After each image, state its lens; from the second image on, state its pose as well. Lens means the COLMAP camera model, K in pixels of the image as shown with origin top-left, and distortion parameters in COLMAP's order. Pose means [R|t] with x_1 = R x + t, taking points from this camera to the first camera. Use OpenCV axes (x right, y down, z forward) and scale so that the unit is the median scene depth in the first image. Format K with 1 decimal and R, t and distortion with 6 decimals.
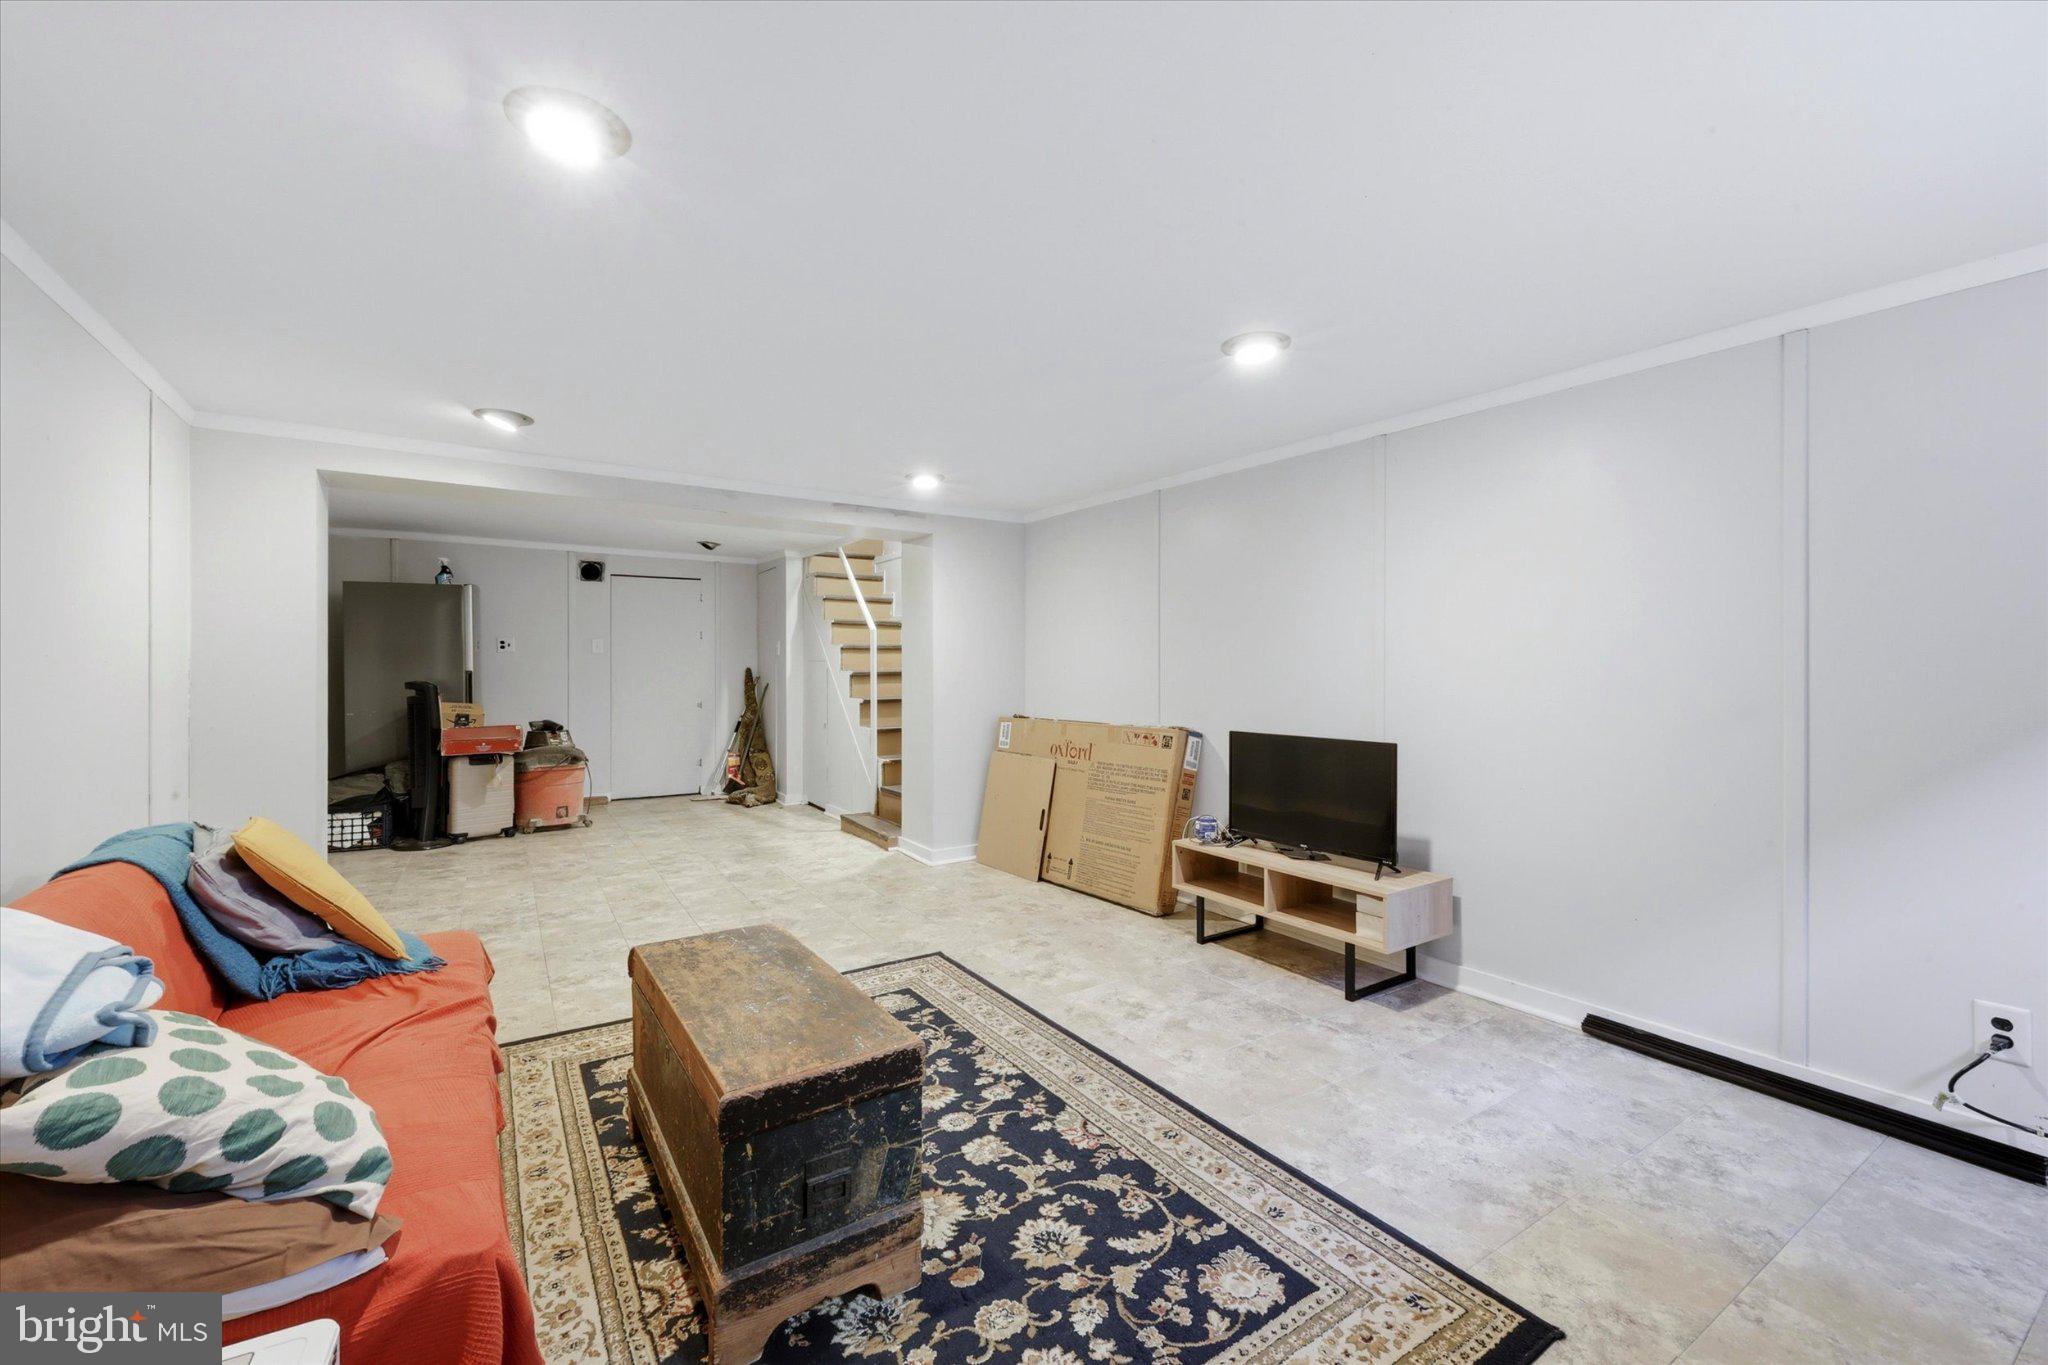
lens RADIAL K [[839.0, 0, 1007.5], [0, 839.0, 671.8], [0, 0, 1]] dist [-0.000385, 0.000154]
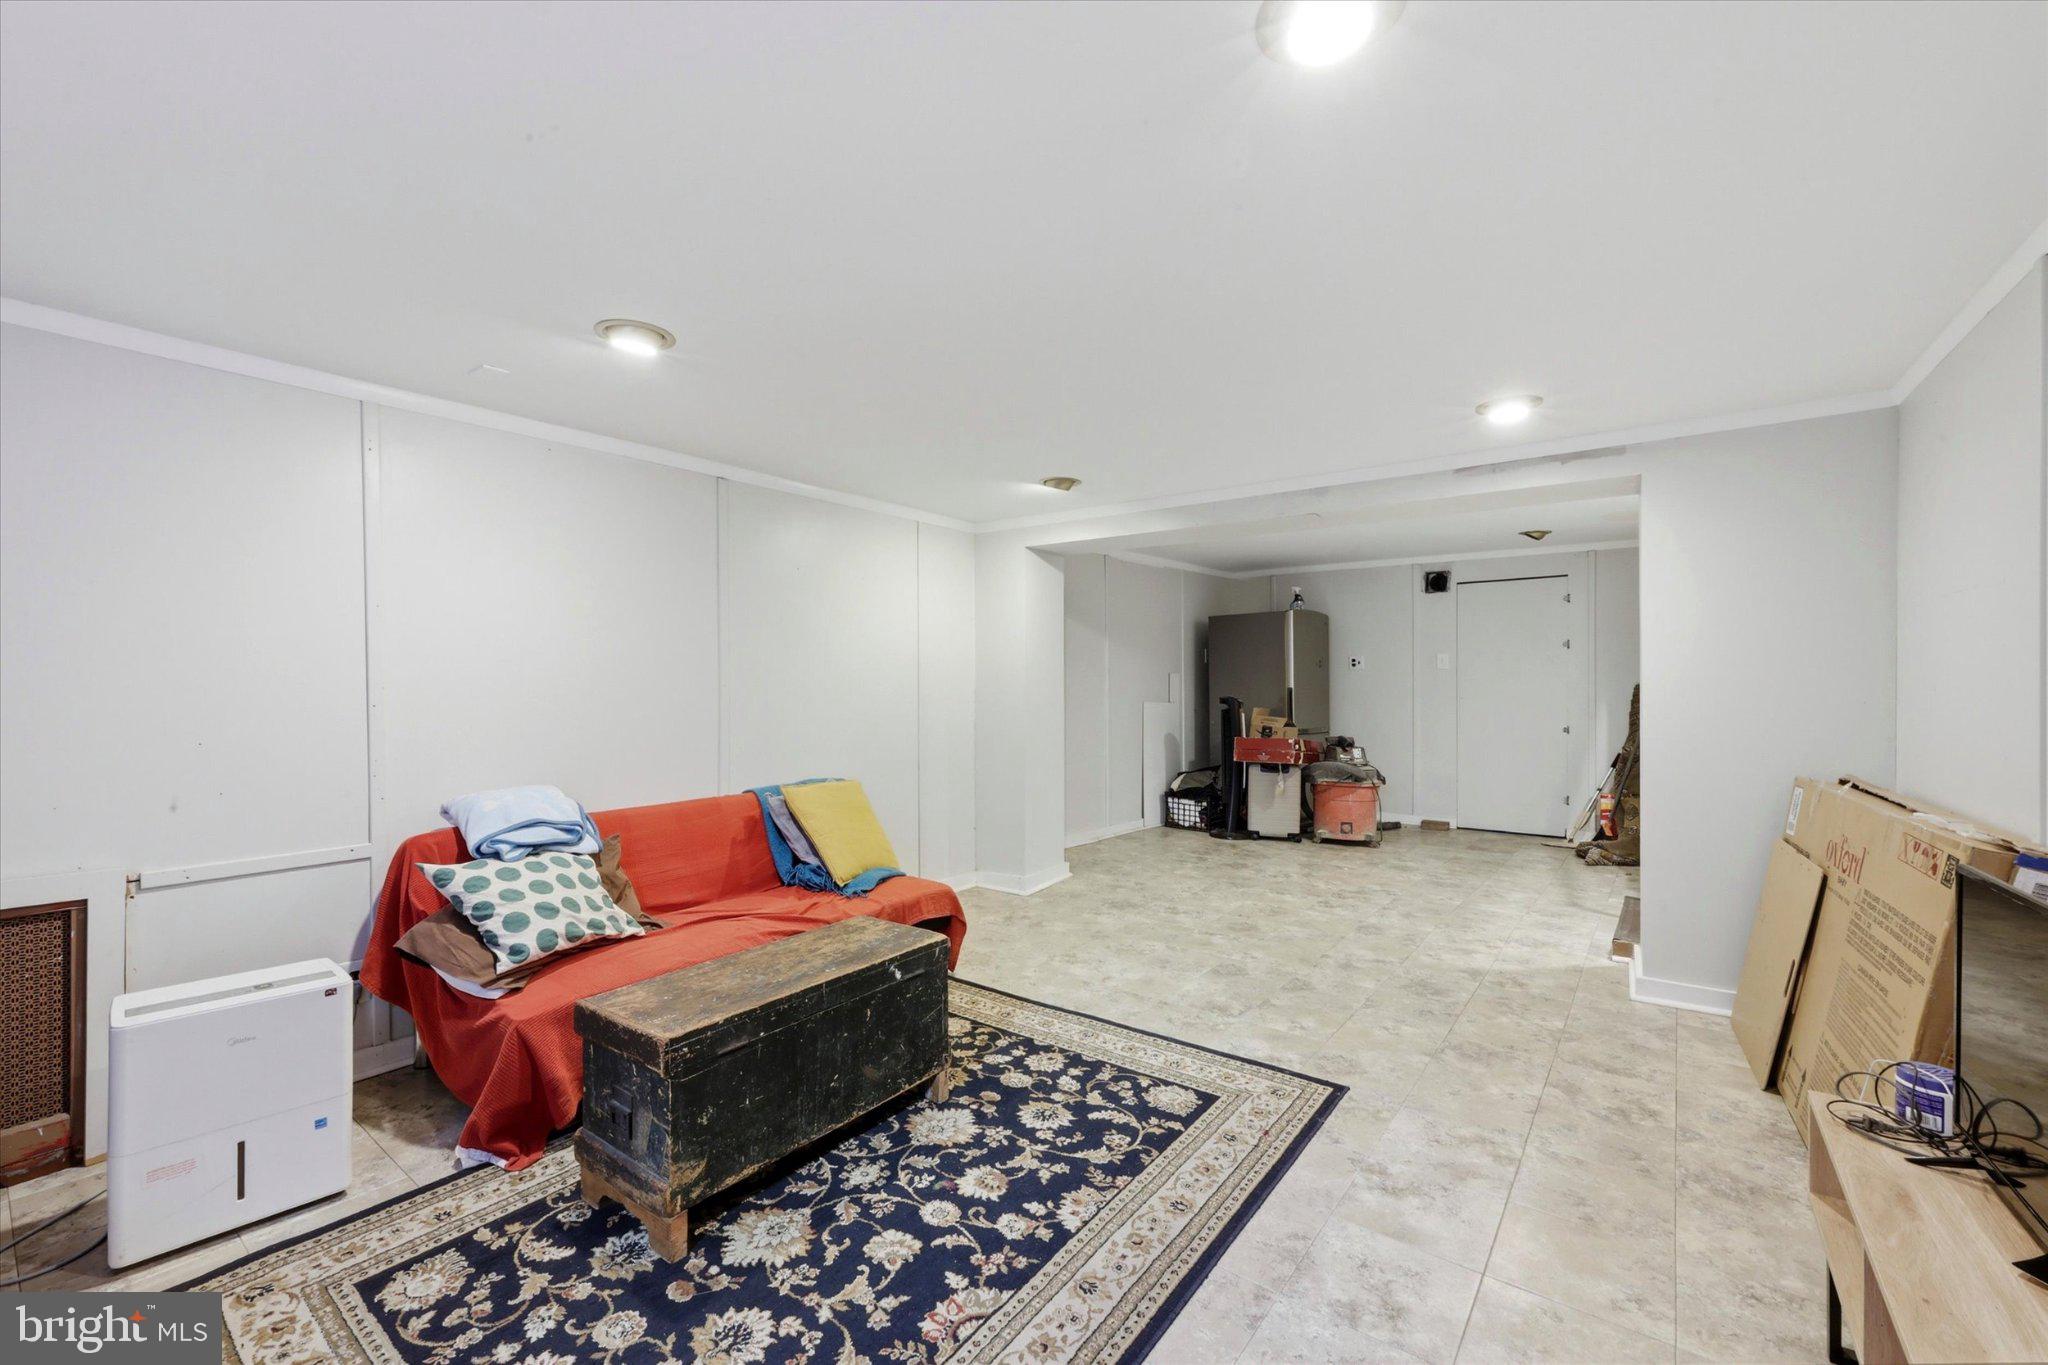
lens RADIAL K [[839.0, 0, 1008.5], [0, 839.0, 690.2], [0, 0, 1]] dist [-0.000385, 0.000154]
pose [[0.334631, 0.006961, -0.942323, 0.652612], [-0.000961, 0.999975, 0.007045, -0.012398], [0.942349, -0.001452, 0.334630, 0.645891]]
